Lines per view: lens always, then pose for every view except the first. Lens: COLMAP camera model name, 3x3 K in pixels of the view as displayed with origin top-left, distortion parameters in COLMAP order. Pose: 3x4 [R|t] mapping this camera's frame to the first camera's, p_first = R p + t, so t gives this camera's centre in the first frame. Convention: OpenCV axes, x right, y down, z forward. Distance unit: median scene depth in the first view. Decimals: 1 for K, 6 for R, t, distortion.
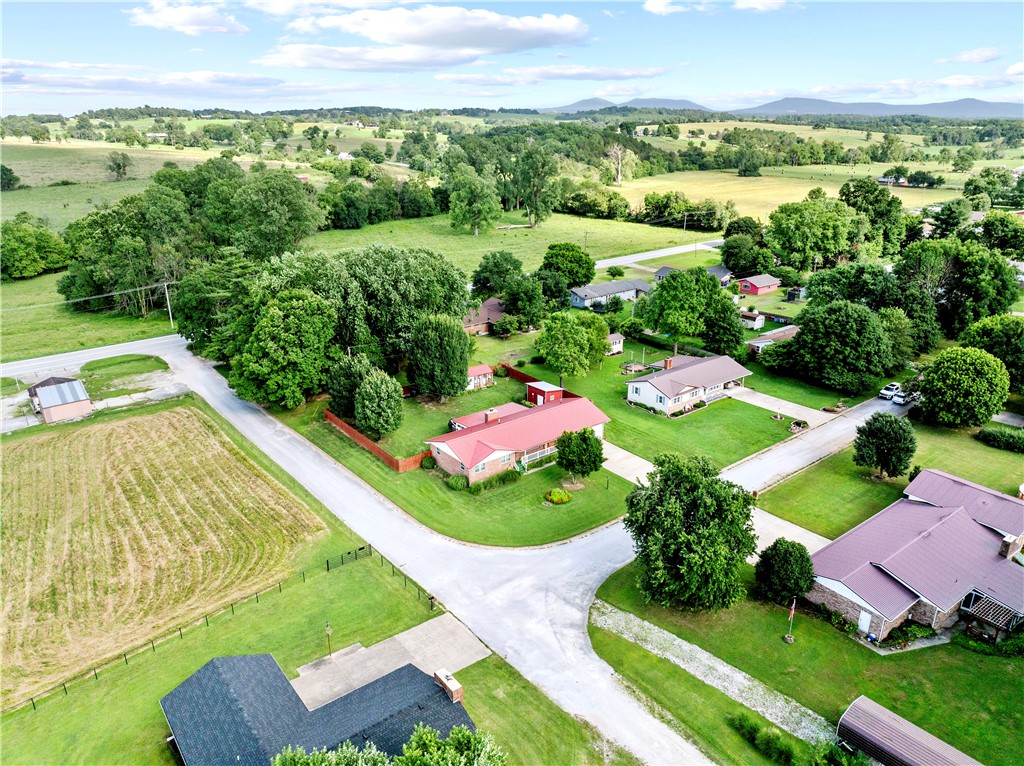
lens RADIAL K [[714.7, 0, 512.0], [0, 714.7, 383.0], [0, 0, 1]] dist [-0.014187, -0.000160]
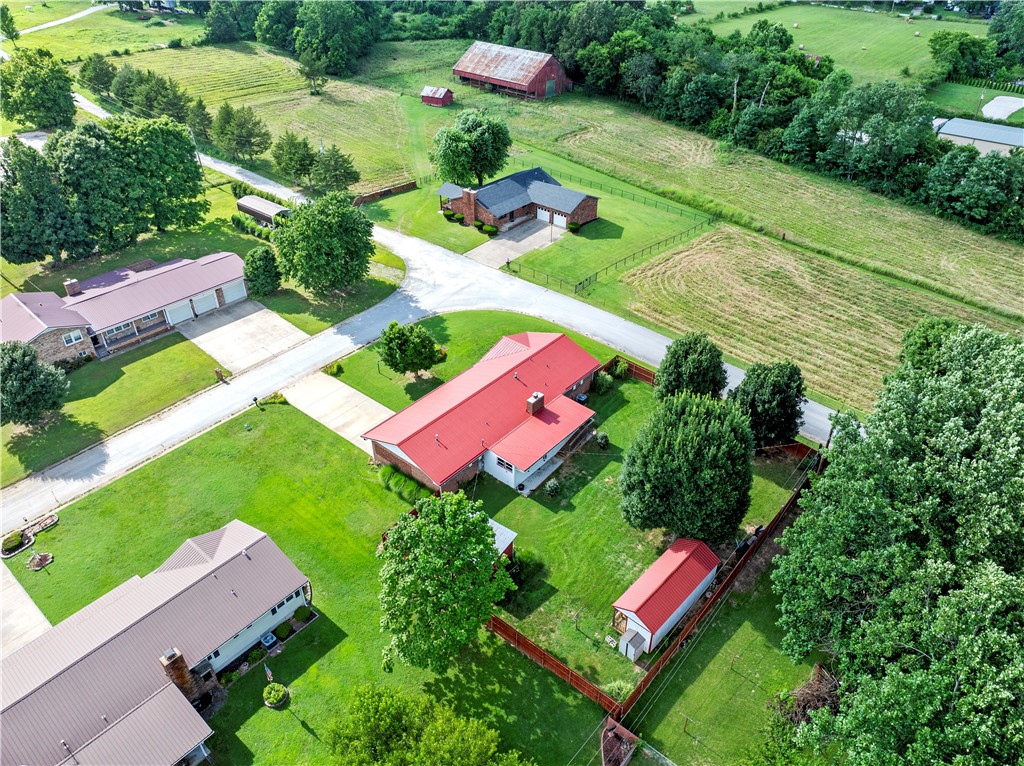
lens RADIAL K [[727.5, 0, 516.5], [0, 727.5, 360.2], [0, 0, 1]] dist [-0.030613, -0.001979]
pose [[-0.978735, 0.109003, -0.173768, 0.127366], [-0.076029, 0.594022, 0.800848, -0.635985], [0.190517, 0.797030, -0.573102, 1.607767]]
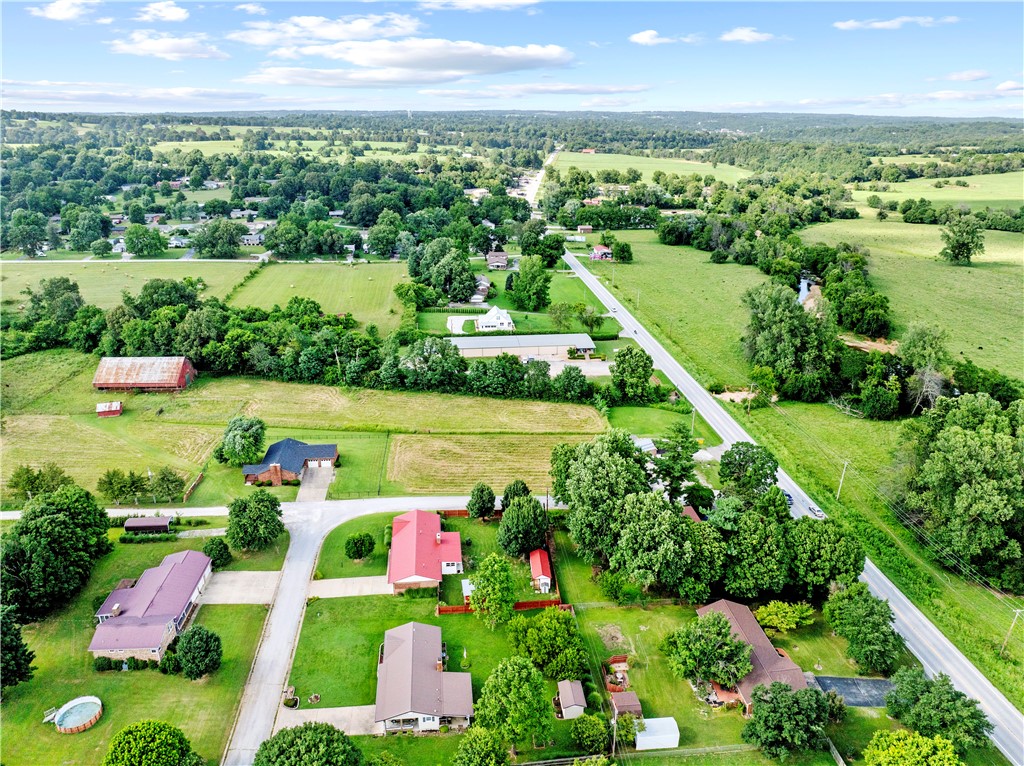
lens RADIAL K [[727.5, 0, 516.5], [0, 727.5, 360.2], [0, 0, 1]] dist [-0.030613, -0.001979]
pose [[-0.529632, 0.273559, -0.802904, 1.190083], [-0.298016, 0.826209, 0.478085, -1.232588], [0.794151, 0.492487, -0.356062, 1.755130]]
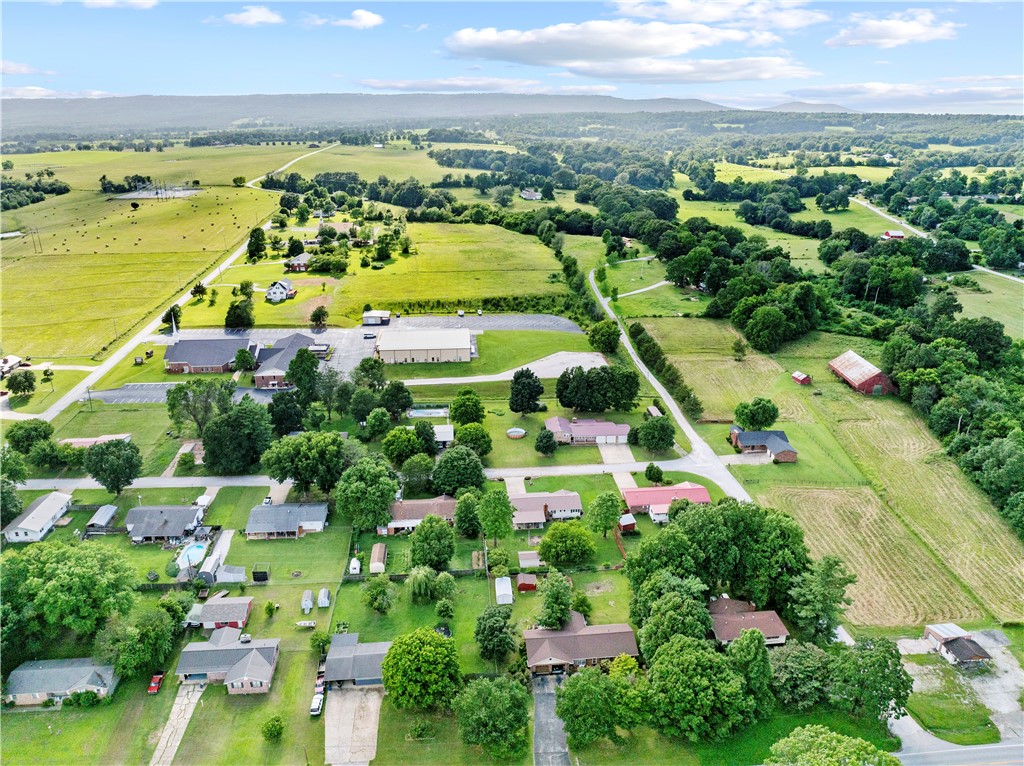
lens RADIAL K [[714.7, 0, 512.0], [0, 714.7, 383.0], [0, 0, 1]] dist [-0.014187, -0.000160]
pose [[-0.837710, -0.190094, 0.511963, -0.735238], [0.192326, 0.774714, 0.602353, -1.815166], [-0.511129, 0.603061, -0.612426, 2.699408]]
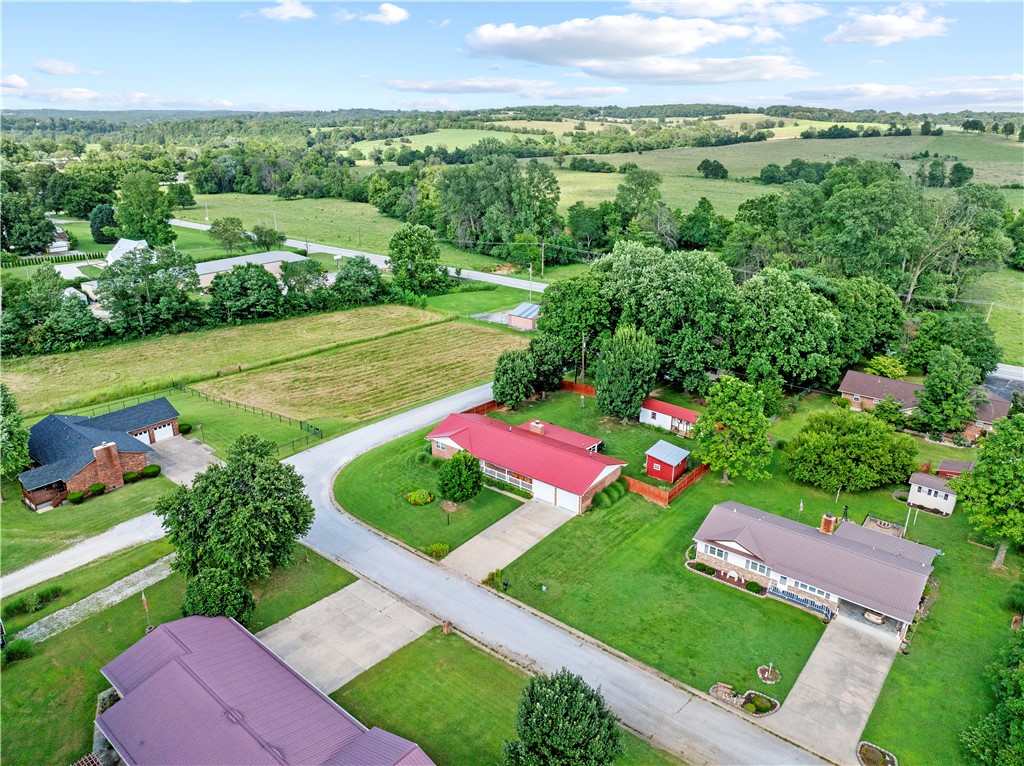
lens RADIAL K [[714.7, 0, 512.0], [0, 714.7, 383.0], [0, 0, 1]] dist [-0.014187, -0.000160]
pose [[0.225055, 0.343261, -0.911878, 0.946492], [-0.340175, 0.904677, 0.256593, -0.282743], [0.913034, 0.252450, 0.320371, 0.768677]]
